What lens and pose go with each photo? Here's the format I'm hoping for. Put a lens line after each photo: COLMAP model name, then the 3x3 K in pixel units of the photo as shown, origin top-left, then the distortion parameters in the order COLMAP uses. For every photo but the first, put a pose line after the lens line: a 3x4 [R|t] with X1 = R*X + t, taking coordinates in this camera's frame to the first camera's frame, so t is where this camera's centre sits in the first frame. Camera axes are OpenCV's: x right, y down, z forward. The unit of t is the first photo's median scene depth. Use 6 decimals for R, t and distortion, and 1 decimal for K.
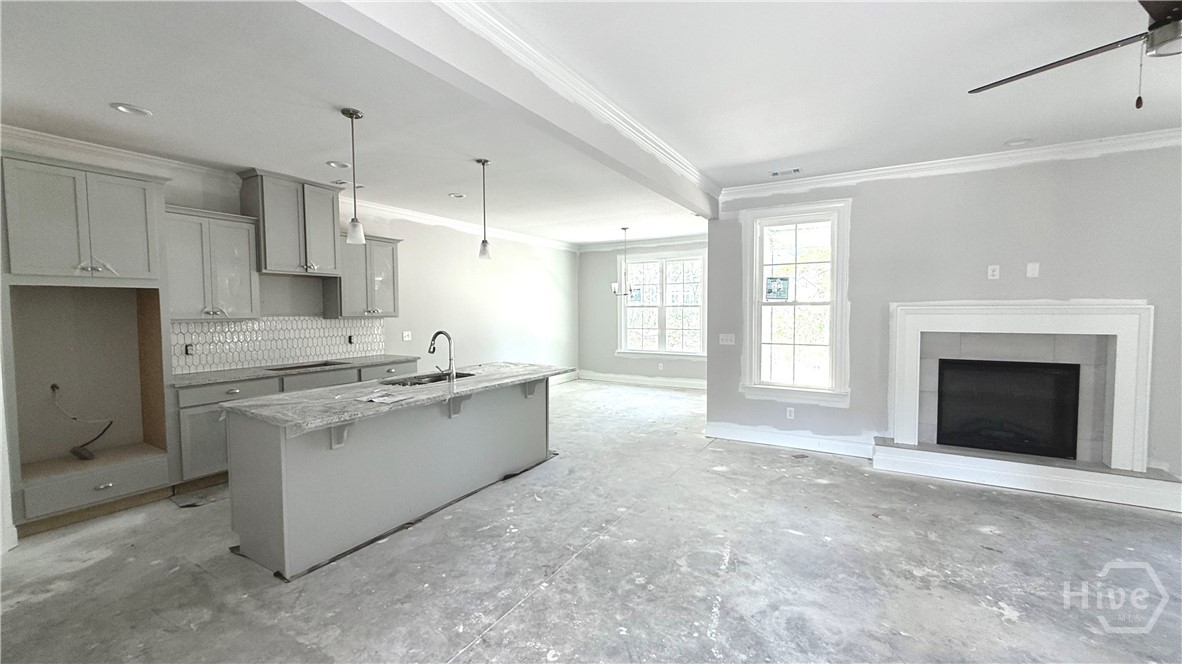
lens RADIAL K [[472.9, 0, 588.9], [0, 472.9, 339.2], [0, 0, 1]] dist [0.001021, -0.000038]
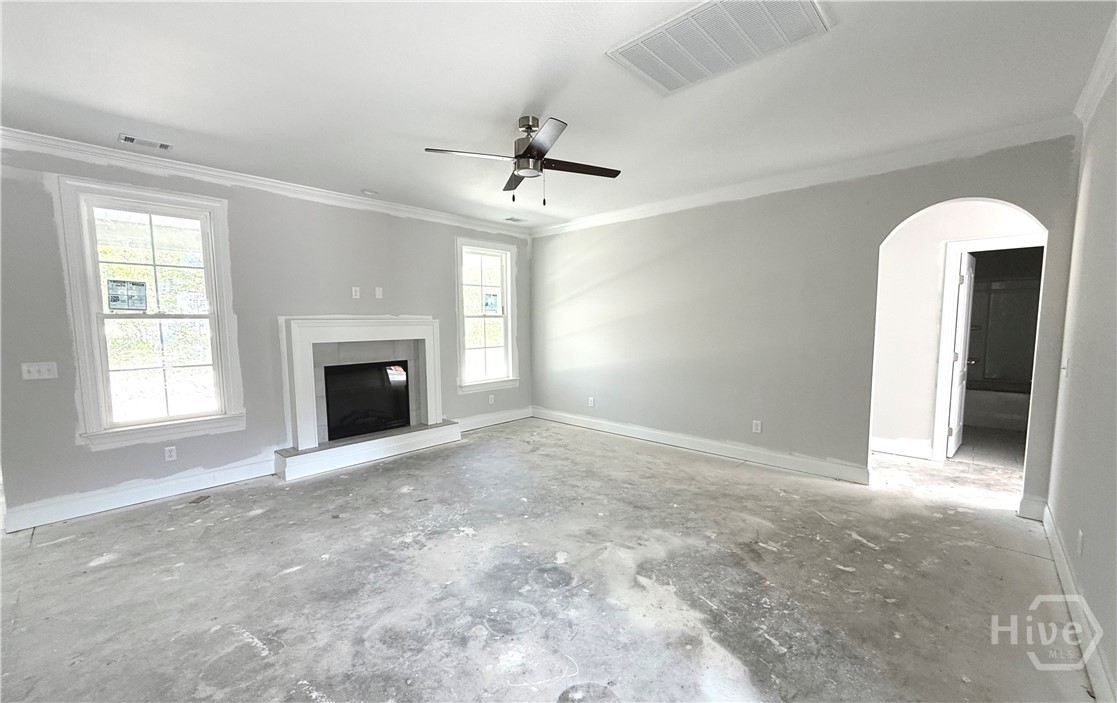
lens RADIAL K [[447.0, 0, 556.0], [0, 447.0, 365.1], [0, 0, 1]] dist [-0.000180, -0.000058]
pose [[0.217227, -0.092419, 0.971736, -0.208010], [0.069357, 0.994453, 0.079075, -0.009256], [-0.973654, 0.050220, 0.222432, 0.257228]]
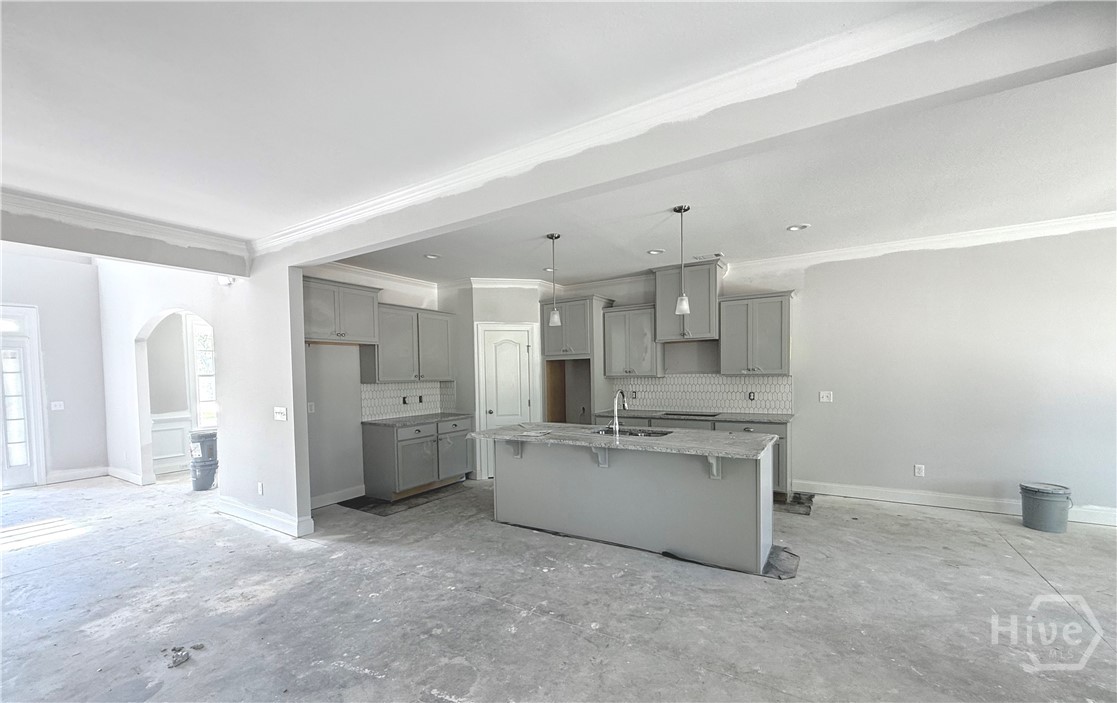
lens RADIAL K [[451.3, 0, 557.6], [0, 451.3, 392.4], [0, 0, 1]] dist [0.000814, 0.000049]
pose [[-0.018557, 0.048989, -0.998627, 0.759501], [-0.044219, 0.997781, 0.049769, -0.057318], [0.998849, 0.045082, -0.016349, 0.886762]]
